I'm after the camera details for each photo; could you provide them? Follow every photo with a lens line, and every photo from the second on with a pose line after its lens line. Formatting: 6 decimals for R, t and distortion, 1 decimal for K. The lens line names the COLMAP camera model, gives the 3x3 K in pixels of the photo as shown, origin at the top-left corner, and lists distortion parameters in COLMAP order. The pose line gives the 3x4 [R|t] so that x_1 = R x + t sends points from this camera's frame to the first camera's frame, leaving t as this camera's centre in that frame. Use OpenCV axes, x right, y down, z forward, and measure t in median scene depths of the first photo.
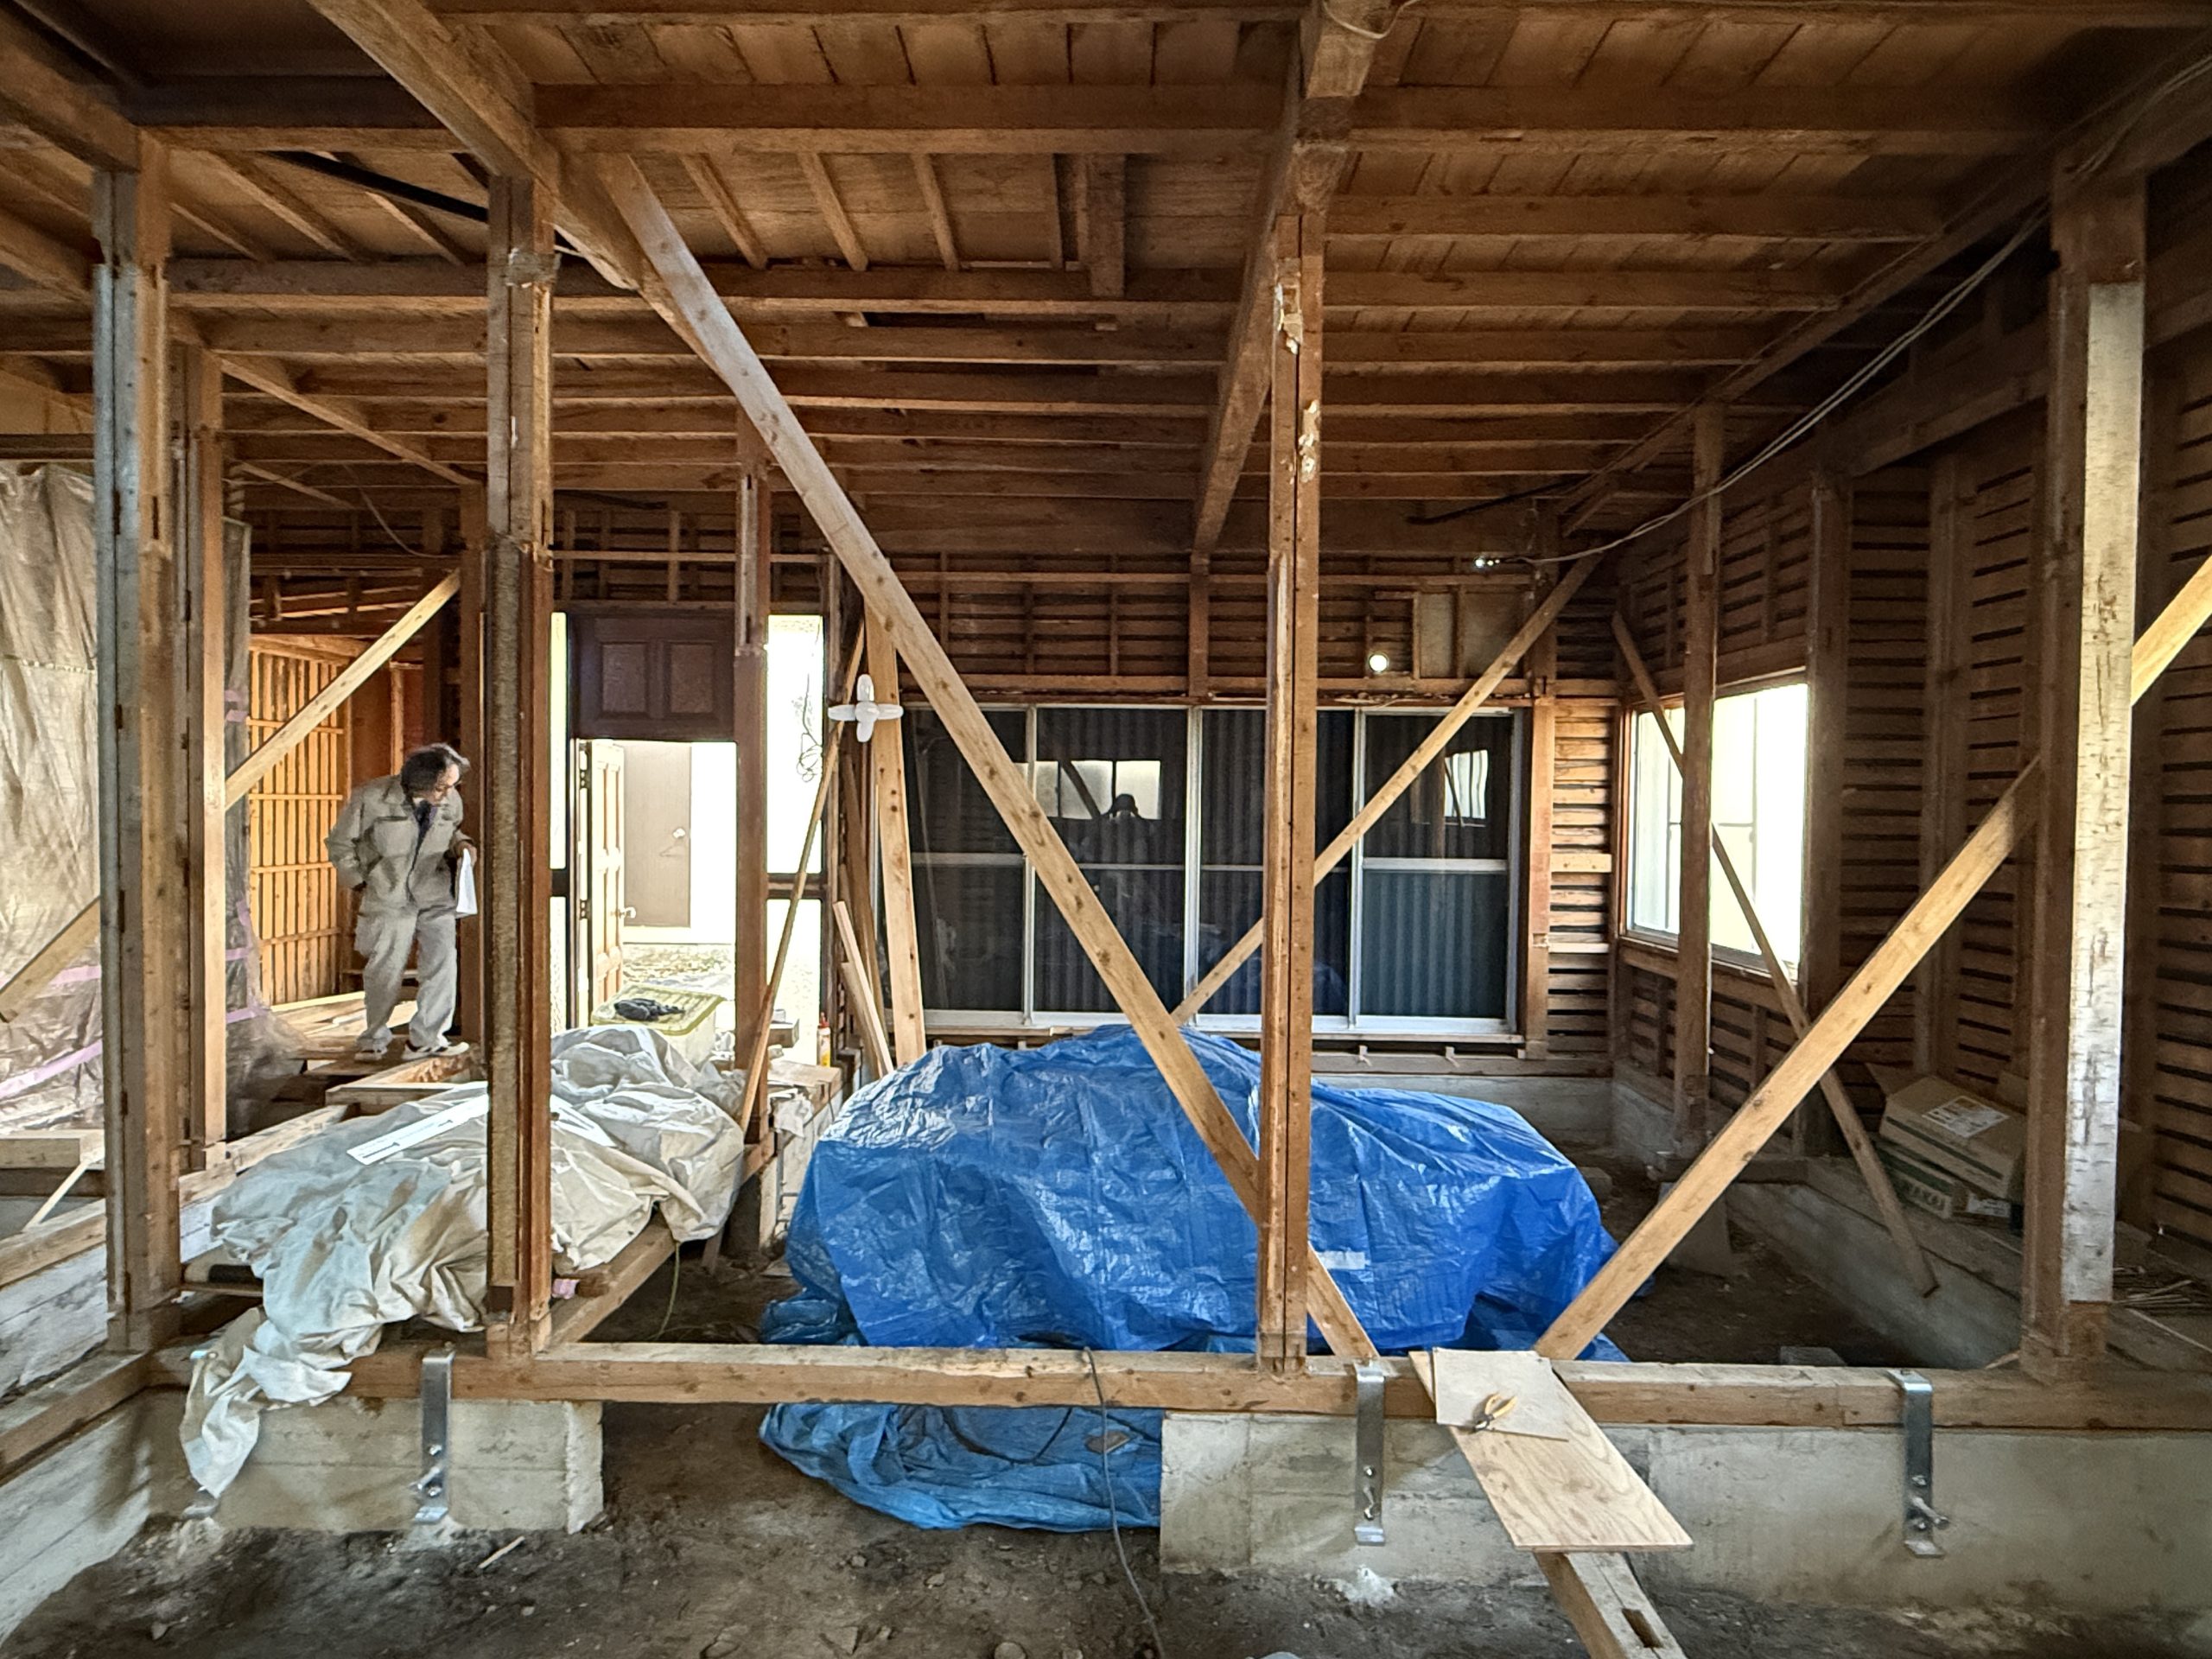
lens RADIAL K [[1219.4, 0, 1097.4], [0, 1219.4, 832.6], [0, 0, 1]] dist [-0.001606, 0.000983]
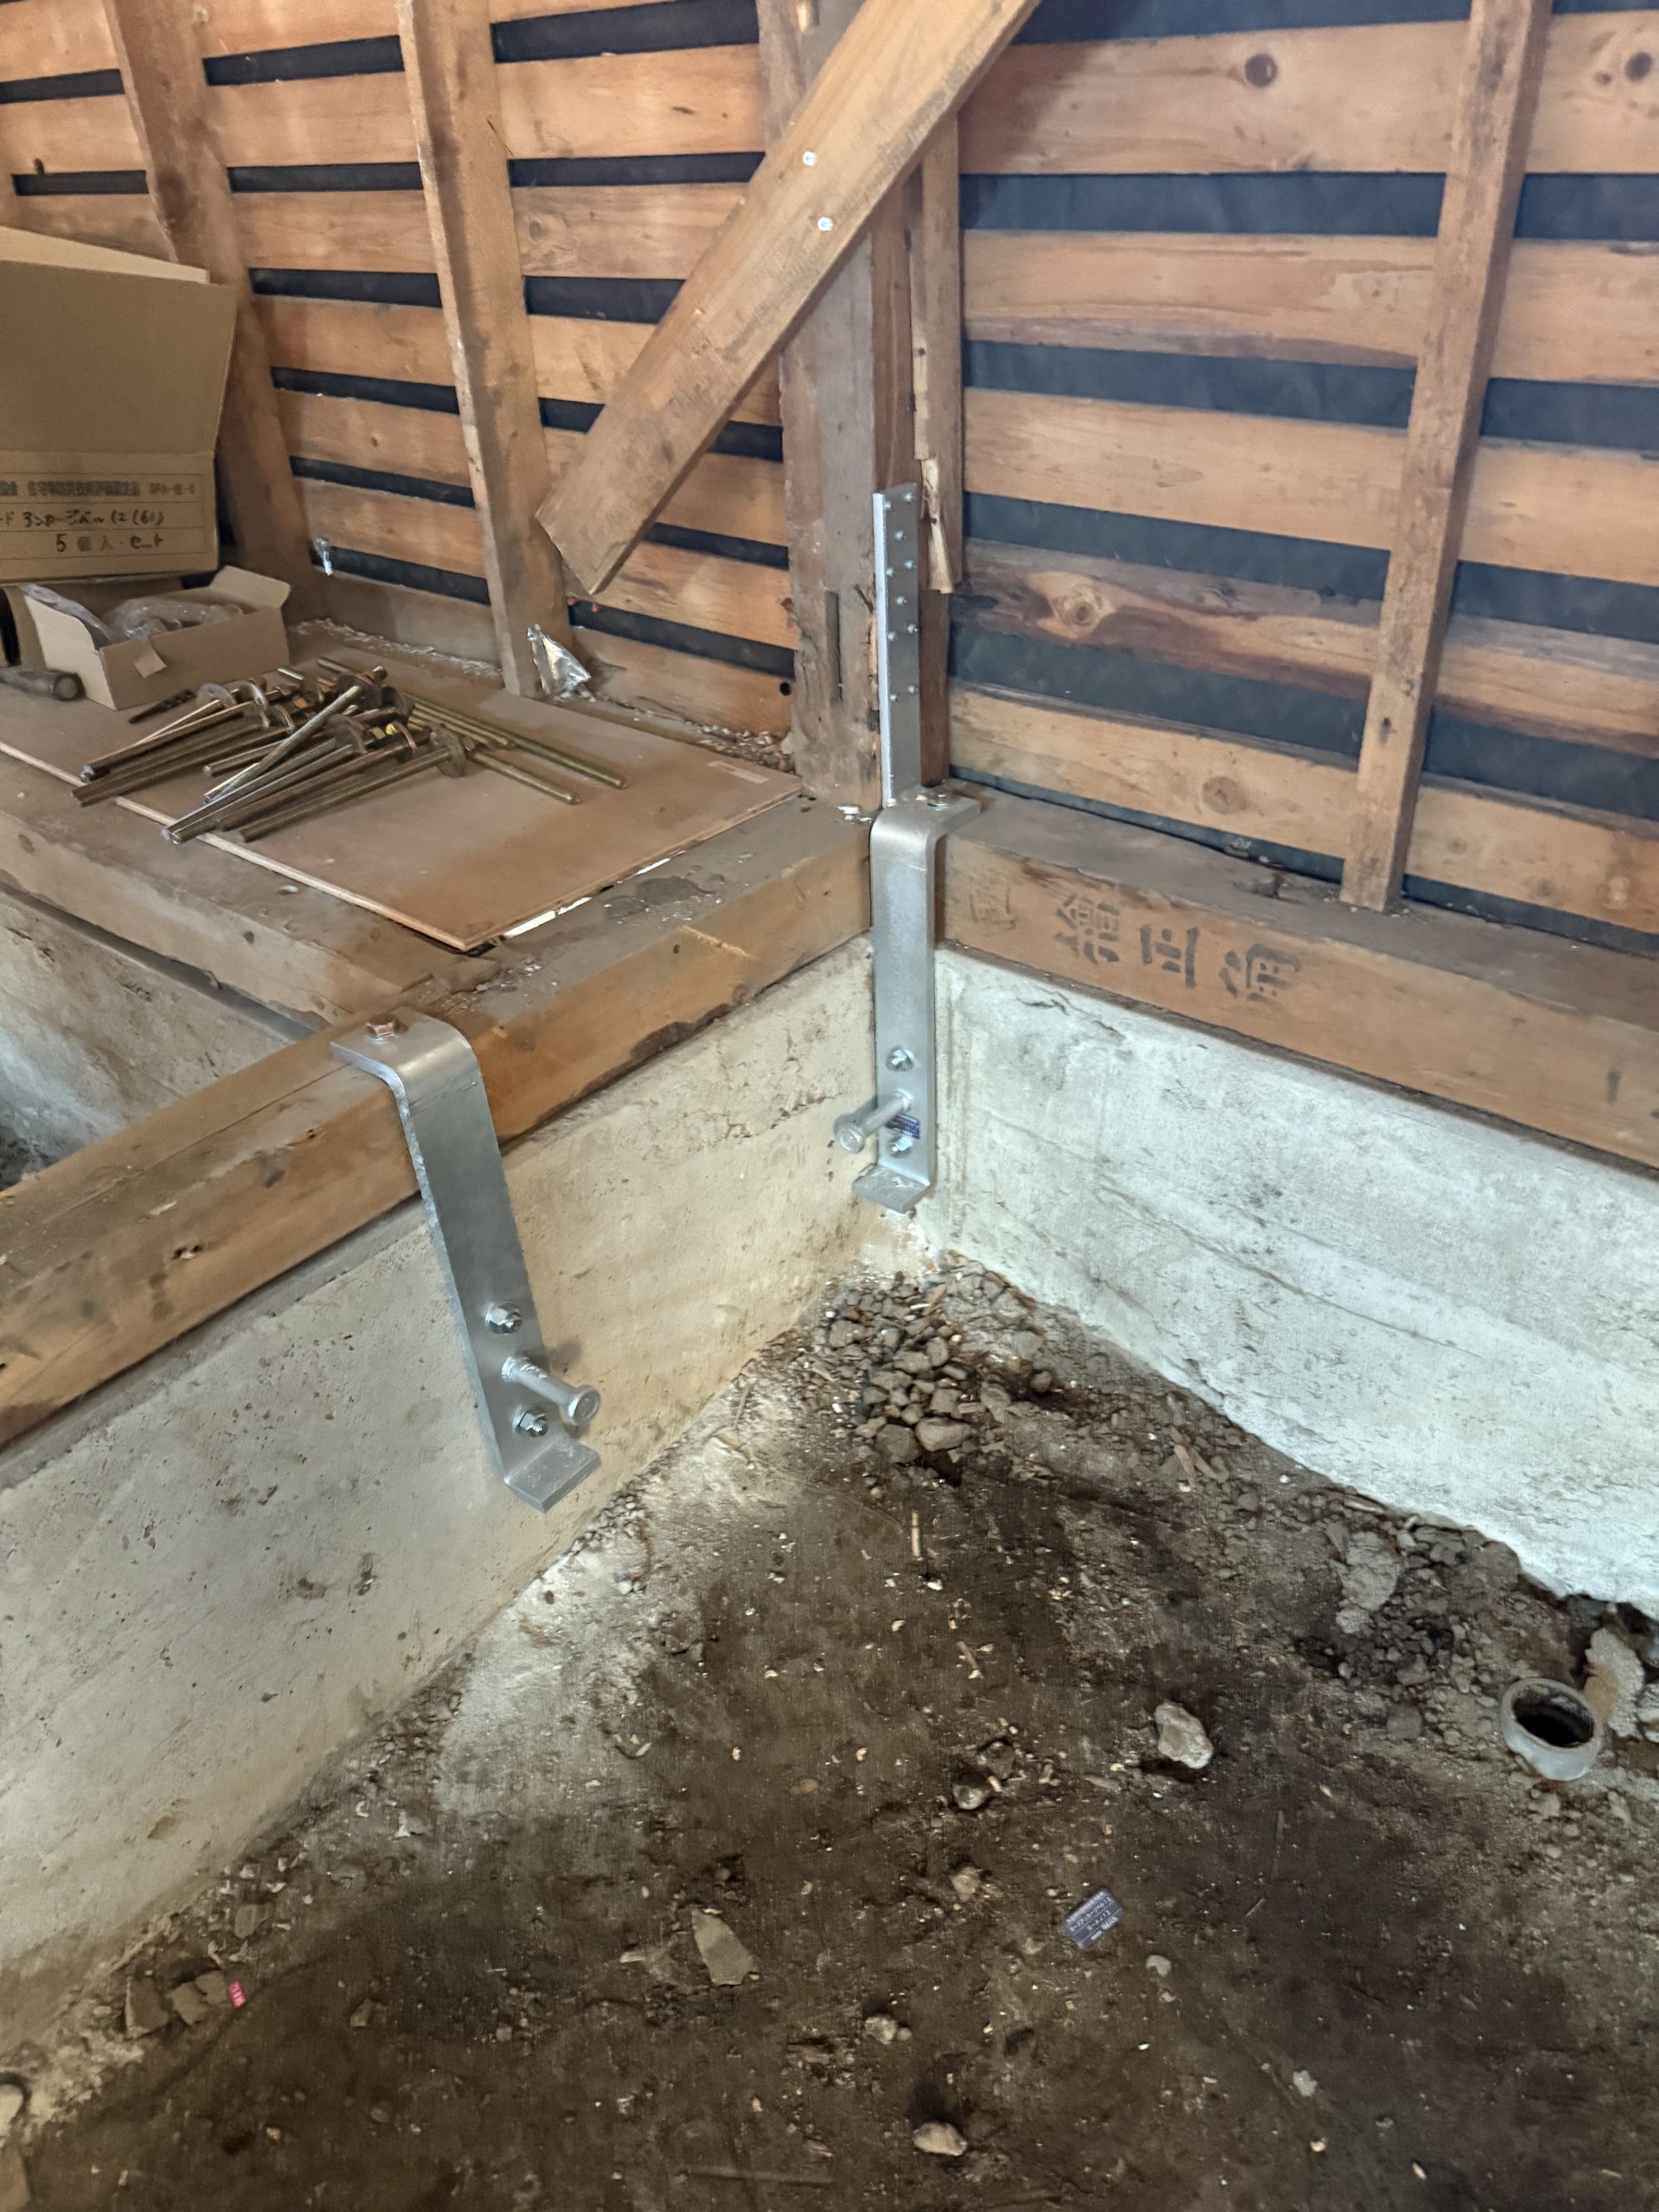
lens RADIAL K [[1618.8, 0, 829.5], [0, 1618.8, 1106.0], [0, 0, 1]] dist [-0.000881, -0.001014]
pose [[0.623986, -0.468641, 0.625314, 0.747597], [0.074134, 0.832104, 0.549642, 0.260846], [-0.777911, -0.296612, 0.553964, 0.706493]]
